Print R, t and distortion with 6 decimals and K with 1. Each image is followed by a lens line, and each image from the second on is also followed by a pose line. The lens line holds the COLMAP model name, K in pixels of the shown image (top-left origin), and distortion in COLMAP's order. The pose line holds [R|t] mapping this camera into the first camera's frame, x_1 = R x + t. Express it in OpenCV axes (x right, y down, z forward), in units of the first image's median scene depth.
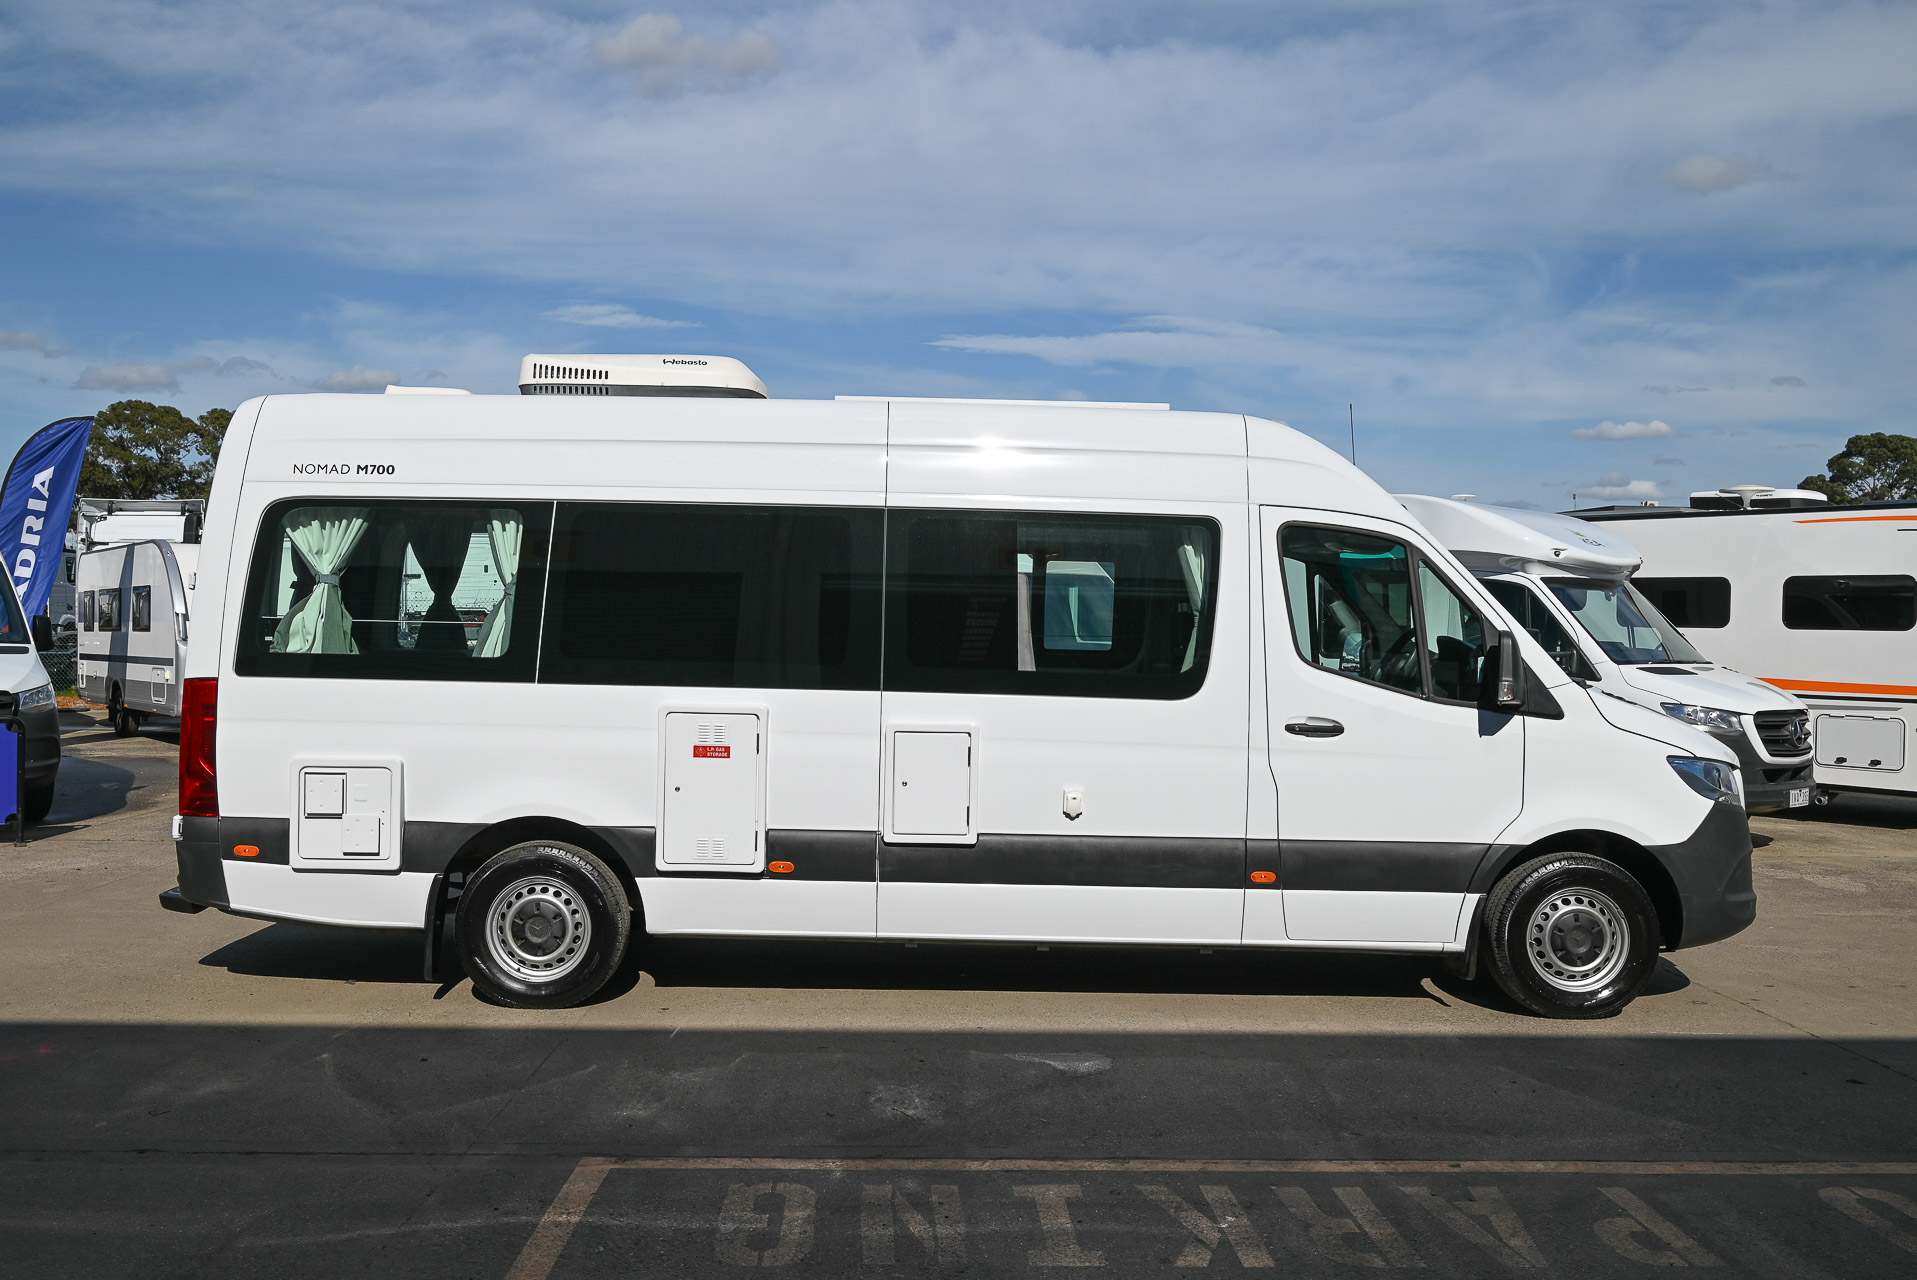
lens RADIAL K [[1655.3, 0, 956.3], [0, 1655.3, 634.5], [0, 0, 1]] dist [-0.016954, -0.017085]
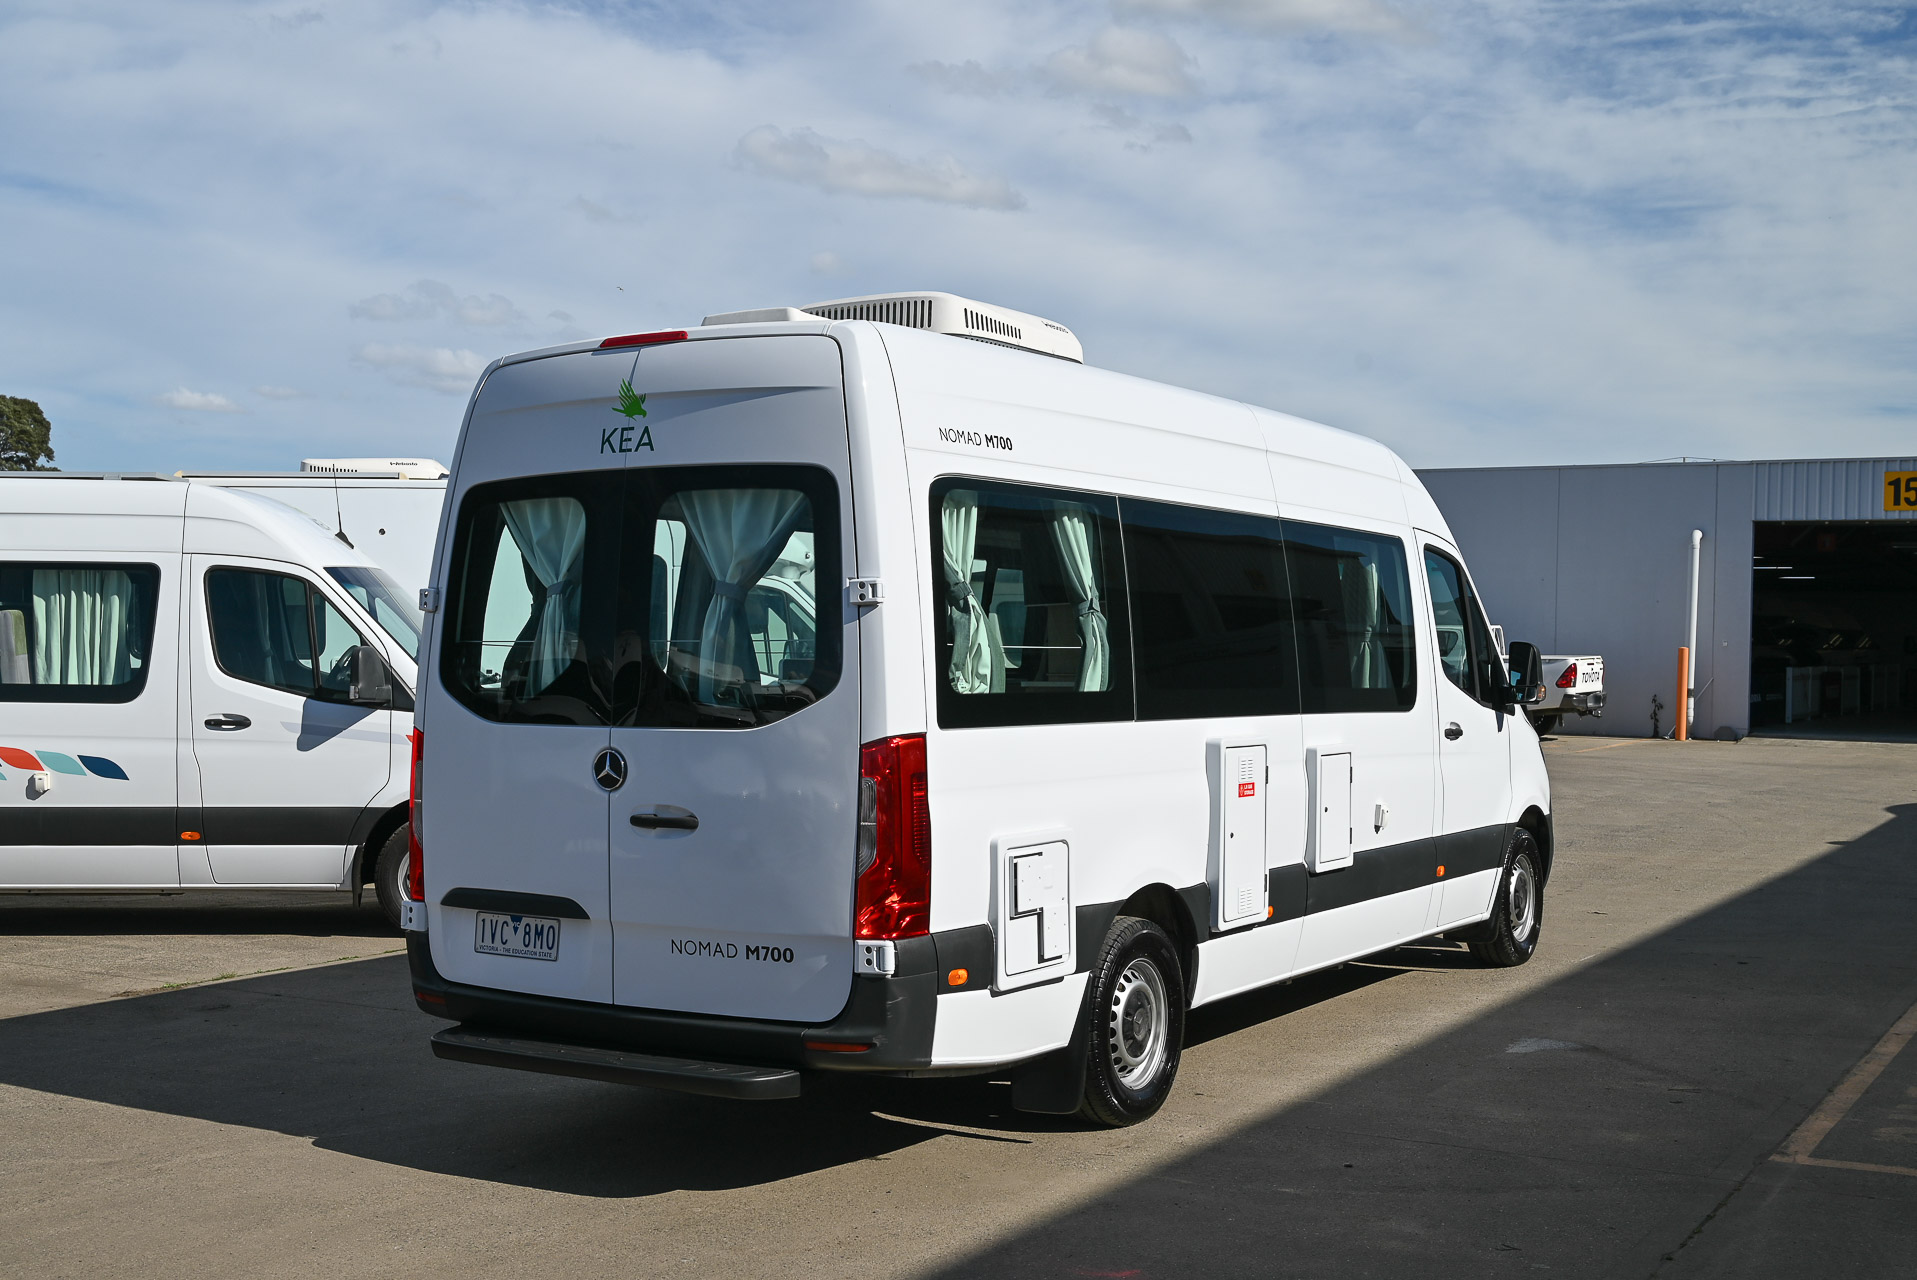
lens RADIAL K [[2185.2, 0, 948.0], [0, 2185.2, 647.5], [0, 0, 1]] dist [0.010649, 0.000000]
pose [[0.543458, -0.013820, 0.839323, -1.188268], [0.009497, 0.999902, 0.010315, -0.018501], [-0.839383, 0.002365, 0.543535, 0.487126]]
